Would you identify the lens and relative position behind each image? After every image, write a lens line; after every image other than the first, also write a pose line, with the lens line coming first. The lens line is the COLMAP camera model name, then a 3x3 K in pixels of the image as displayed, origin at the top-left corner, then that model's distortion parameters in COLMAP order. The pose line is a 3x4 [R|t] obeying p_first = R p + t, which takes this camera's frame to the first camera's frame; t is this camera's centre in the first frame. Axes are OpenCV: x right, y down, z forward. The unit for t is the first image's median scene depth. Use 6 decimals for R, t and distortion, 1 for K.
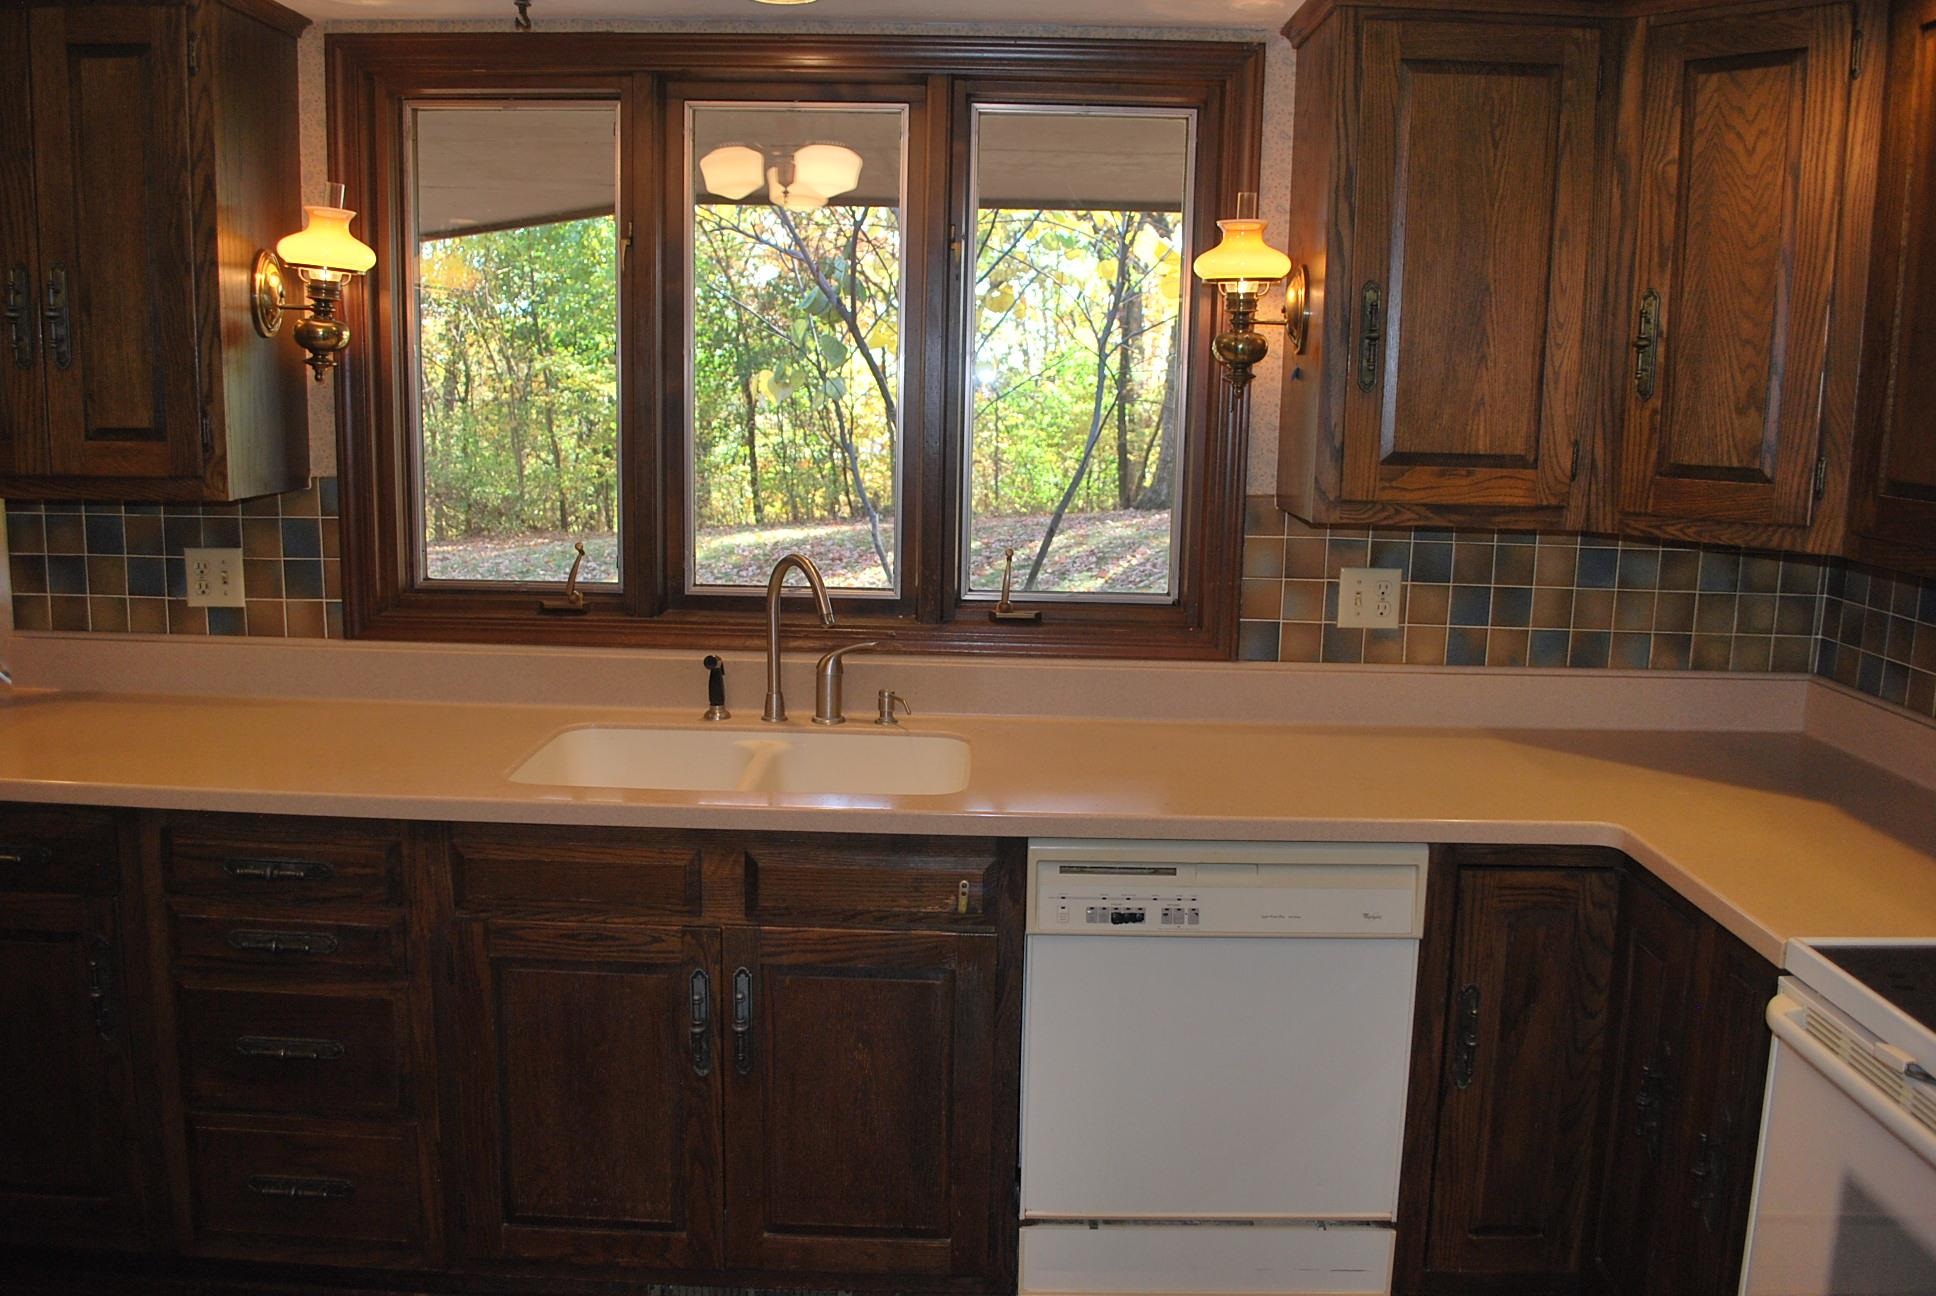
lens RADIAL K [[1501.7, 0, 968.5], [0, 1501.7, 626.2], [0, 0, 1]] dist [-0.099266, -0.001896]
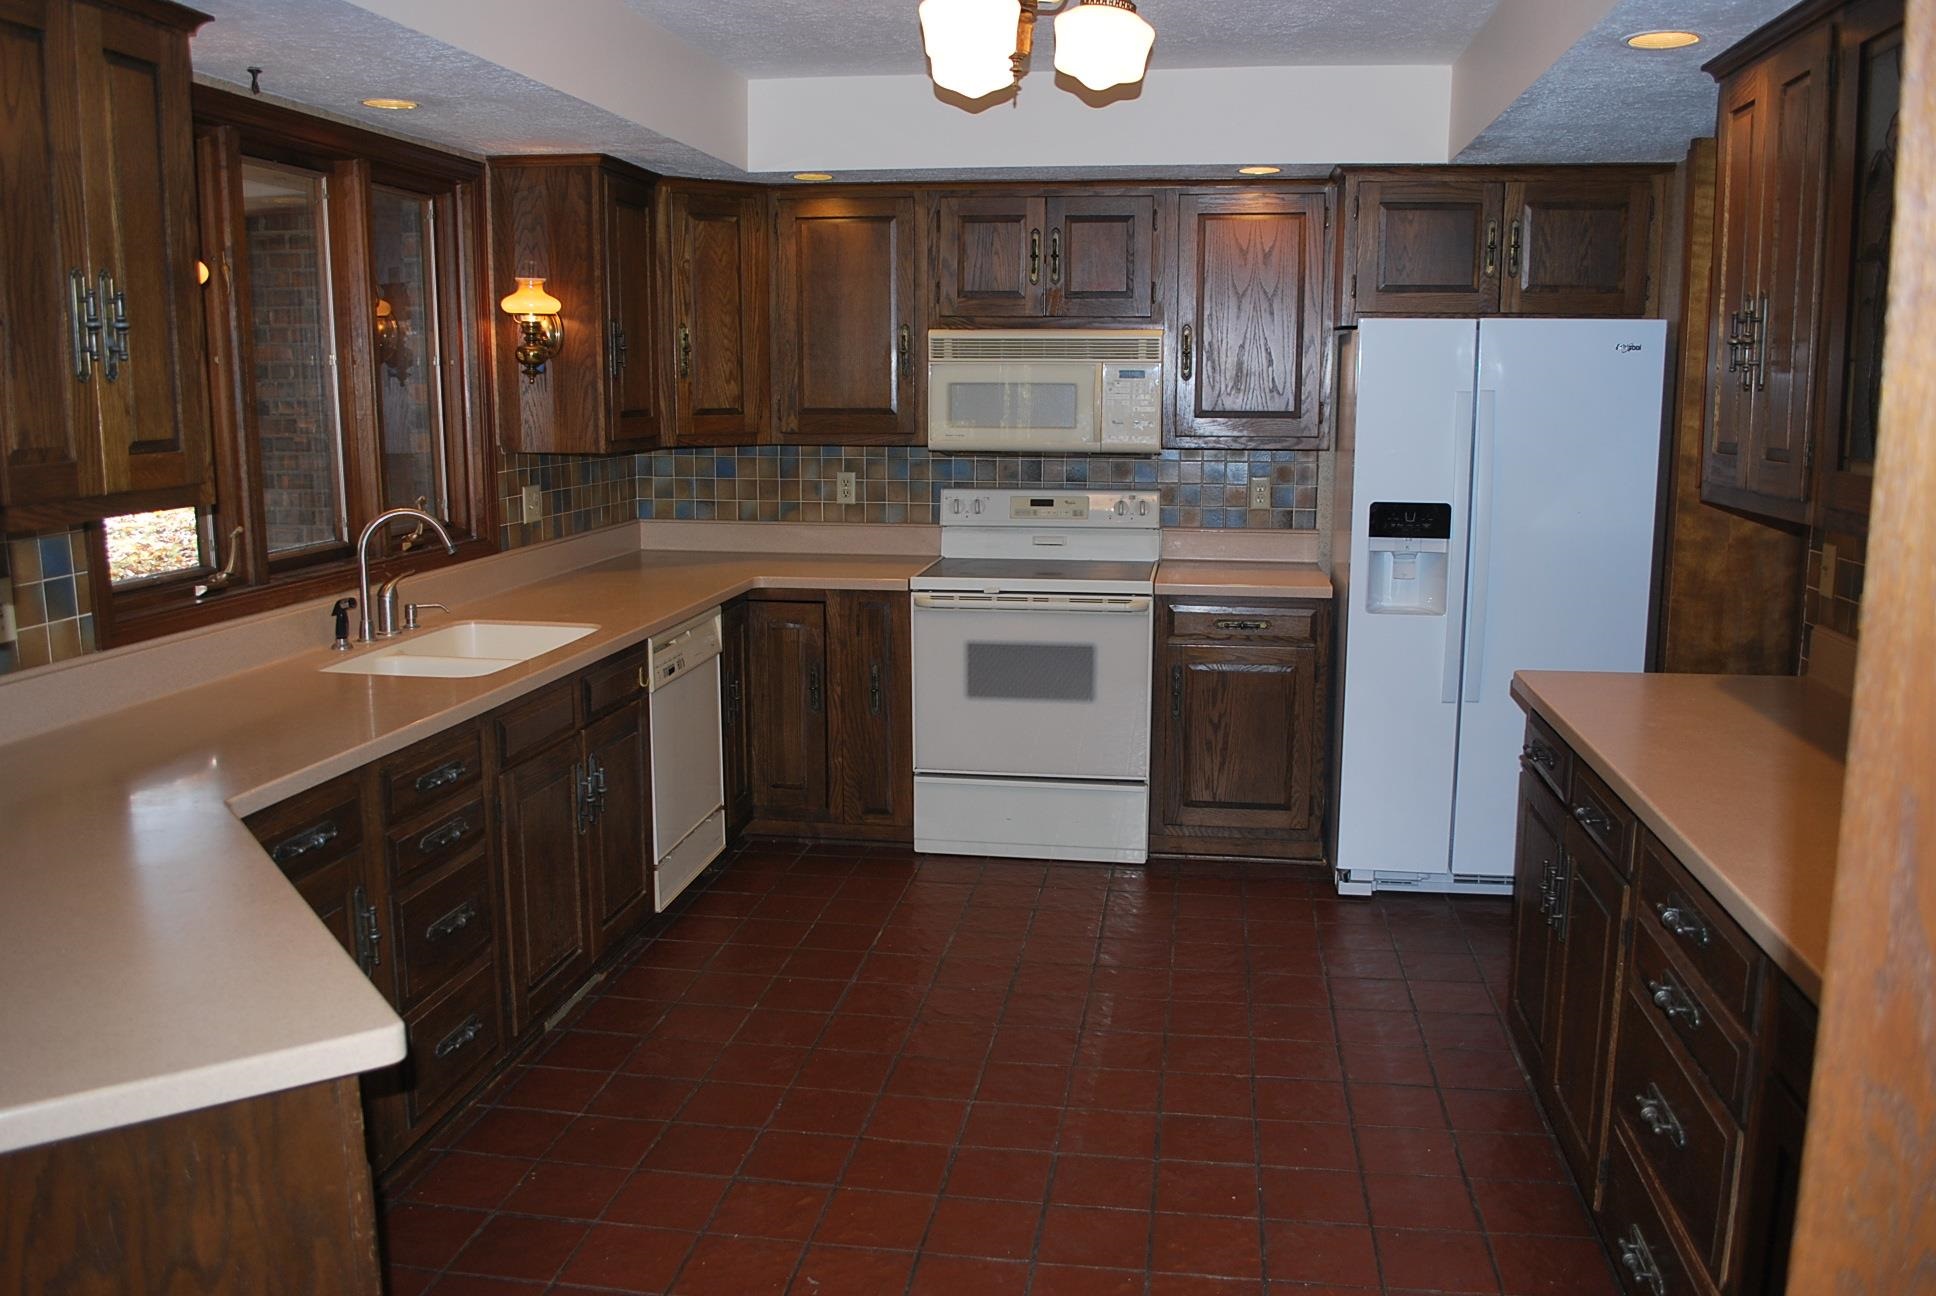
lens RADIAL K [[1501.7, 0, 968.5], [0, 1501.7, 626.2], [0, 0, 1]] dist [-0.099266, -0.001896]
pose [[0.164646, -0.182538, 0.969315, -1.387913], [0.155212, 0.975278, 0.157297, -0.077194], [-0.974064, 0.124551, 0.188908, 0.256015]]
